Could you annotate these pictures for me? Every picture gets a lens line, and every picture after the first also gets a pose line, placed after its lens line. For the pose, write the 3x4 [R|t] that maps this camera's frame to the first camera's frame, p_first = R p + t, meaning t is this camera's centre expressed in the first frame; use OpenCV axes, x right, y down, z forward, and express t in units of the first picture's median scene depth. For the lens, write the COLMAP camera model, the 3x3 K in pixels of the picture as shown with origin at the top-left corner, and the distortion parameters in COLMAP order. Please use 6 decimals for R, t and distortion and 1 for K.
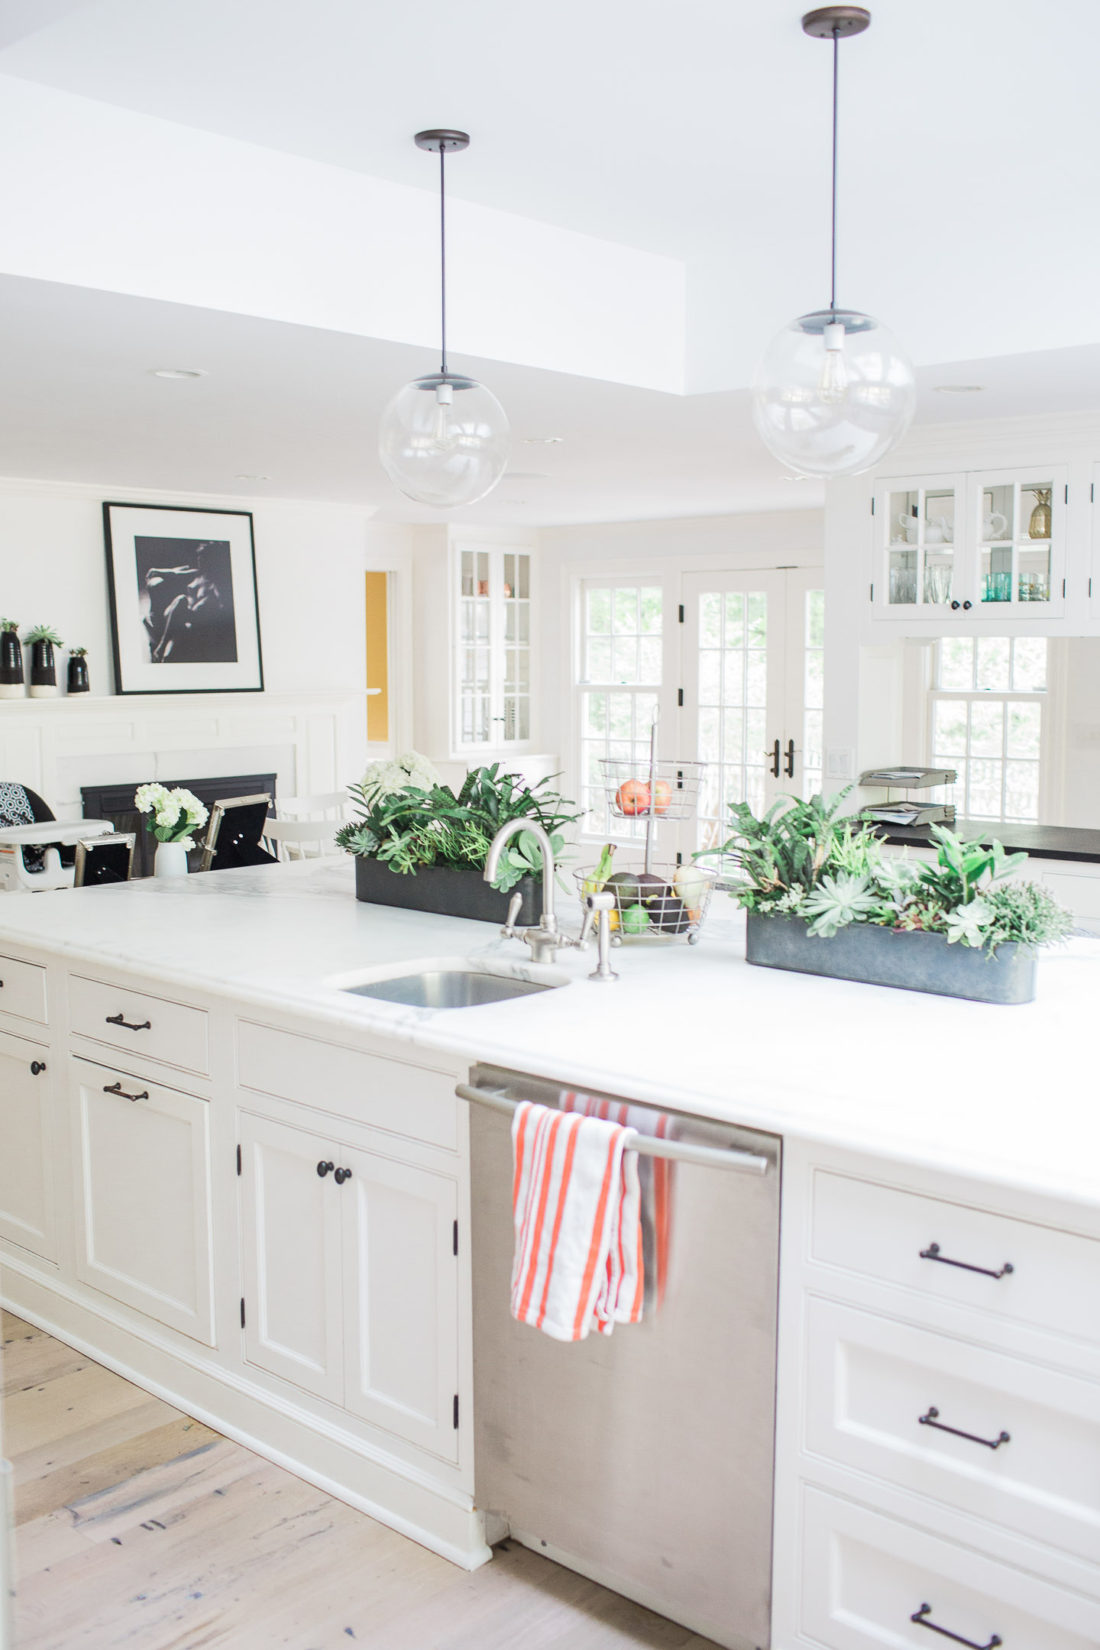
lens RADIAL K [[1615.6, 0, 550.0], [0, 1615.6, 825.0], [0, 0, 1]] dist [-0.062874, 0.006895]
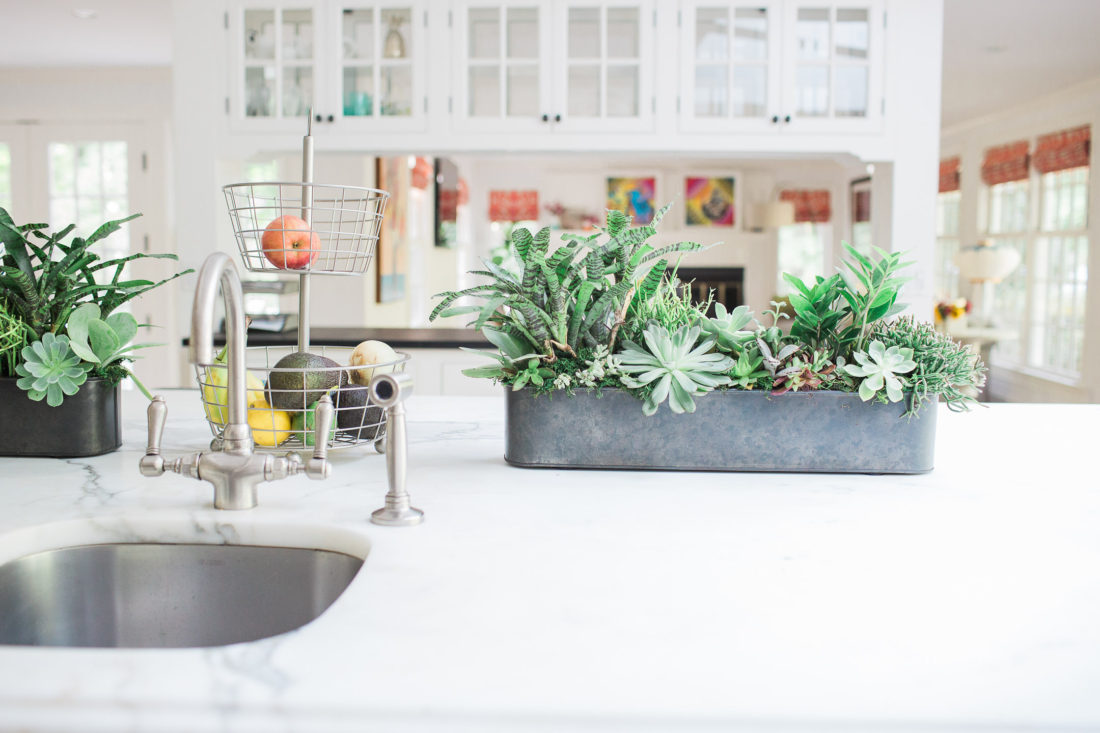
lens RADIAL K [[1077.1, 0, 528.3], [0, 1077.1, 350.7], [0, 0, 1]] dist [-0.062874, 0.006895]
pose [[0.763380, -0.050841, 0.643946, -0.167936], [0.061621, 0.998083, 0.005751, 0.032874], [-0.643004, 0.035290, 0.765050, 0.634028]]
